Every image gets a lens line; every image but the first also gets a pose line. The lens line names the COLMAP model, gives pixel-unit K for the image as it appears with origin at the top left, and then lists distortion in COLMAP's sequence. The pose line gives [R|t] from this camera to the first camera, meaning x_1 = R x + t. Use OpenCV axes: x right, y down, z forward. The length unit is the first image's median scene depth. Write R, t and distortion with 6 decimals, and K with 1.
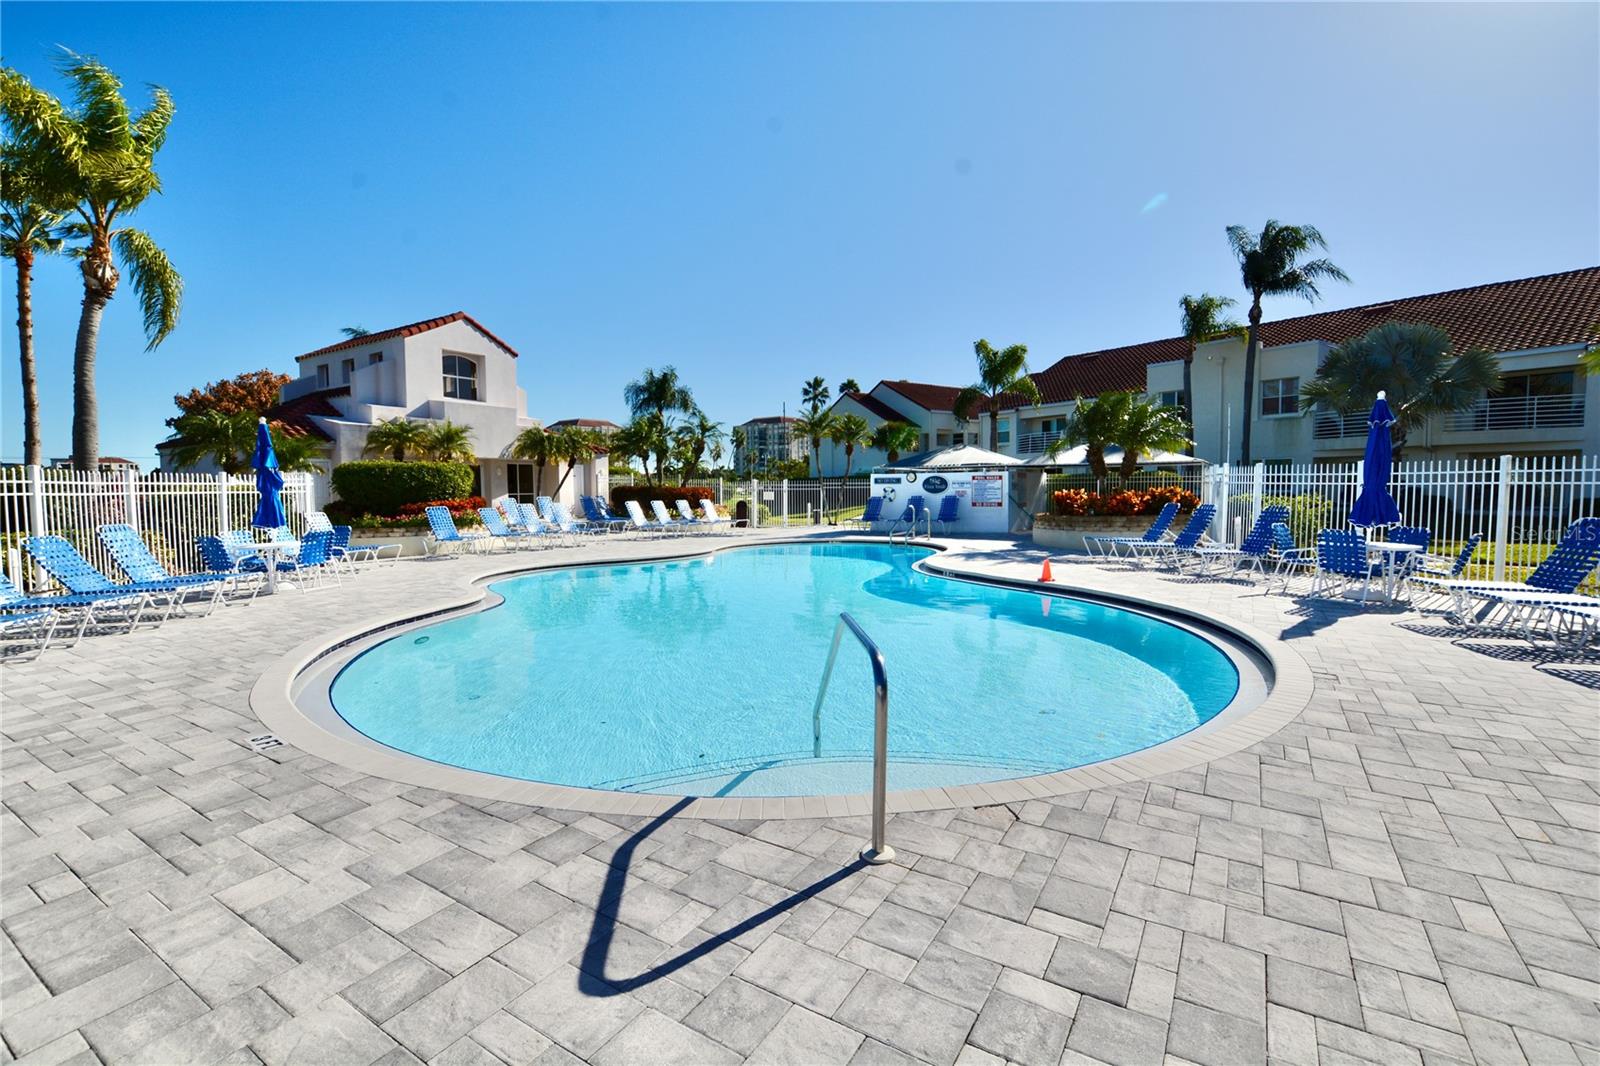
lens RADIAL K [[702.5, 0, 803.6], [0, 702.5, 533.2], [0, 0, 1]] dist [-0.045845, 0.008613]
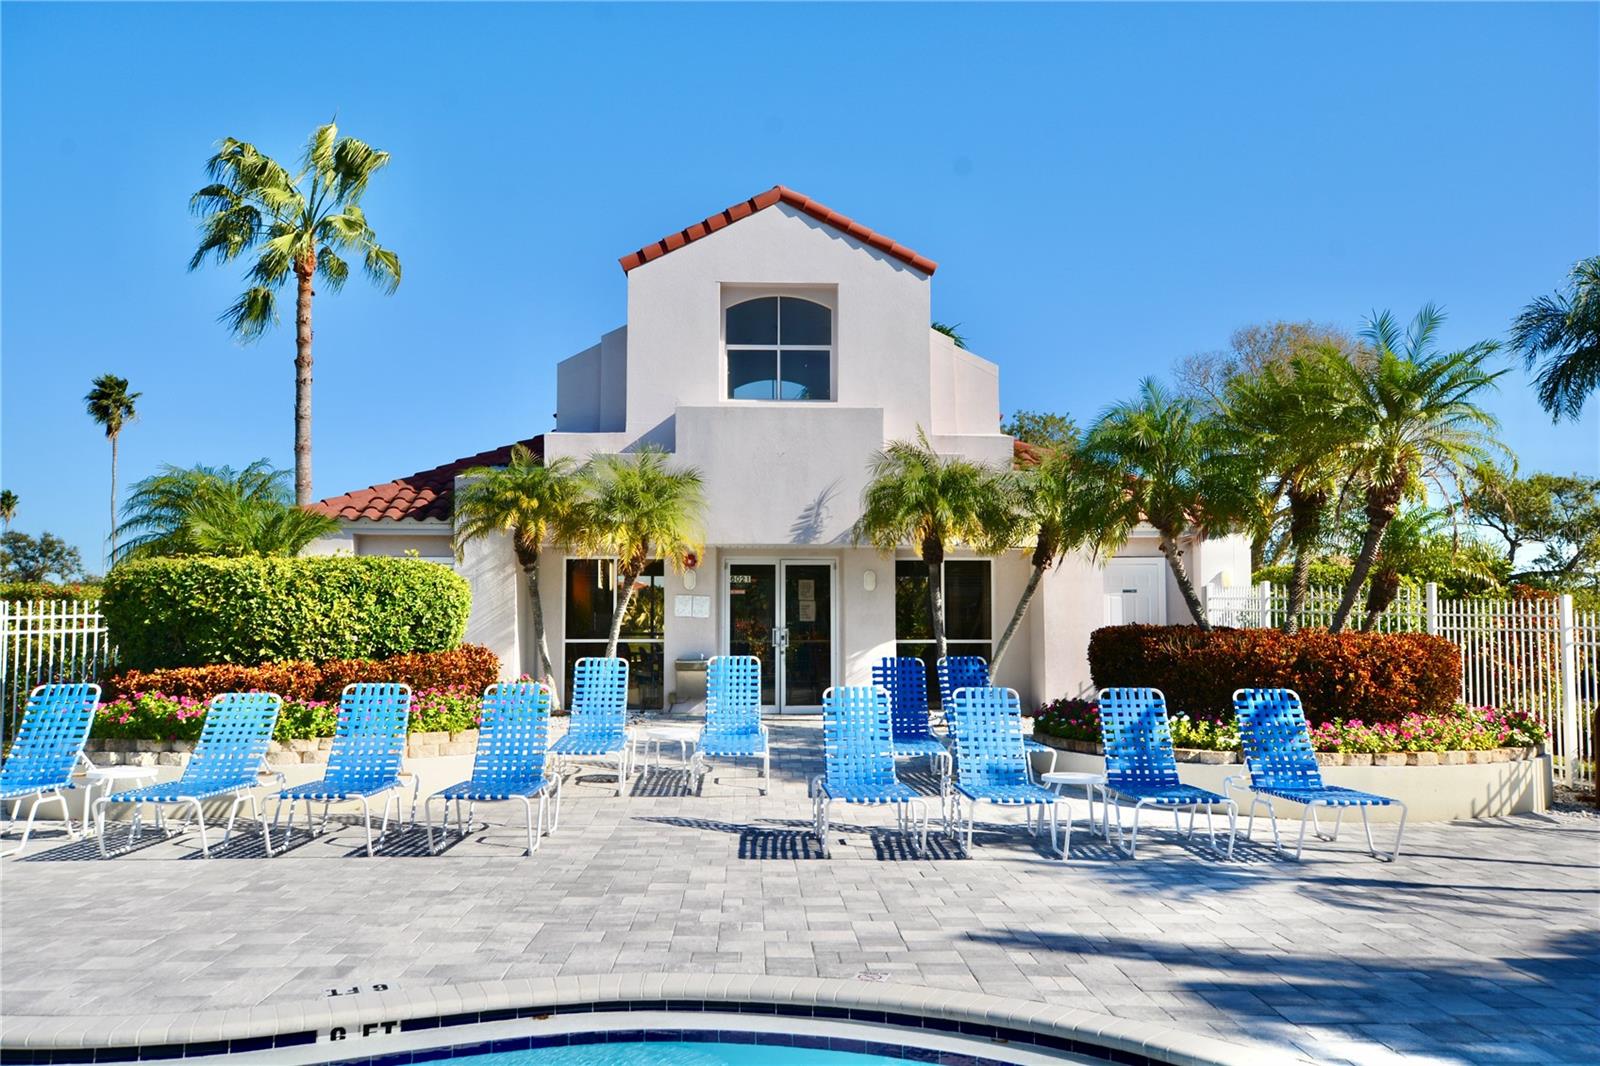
lens RADIAL K [[1293.6, 0, 800.0], [0, 1293.6, 533.0], [0, 0, 1]] dist [0.002006, 0.009800]
pose [[0.559272, -0.043541, -0.827840, 0.123943], [-0.058286, 0.994083, -0.091661, -0.050513], [0.826932, 0.099515, 0.553425, 0.605945]]
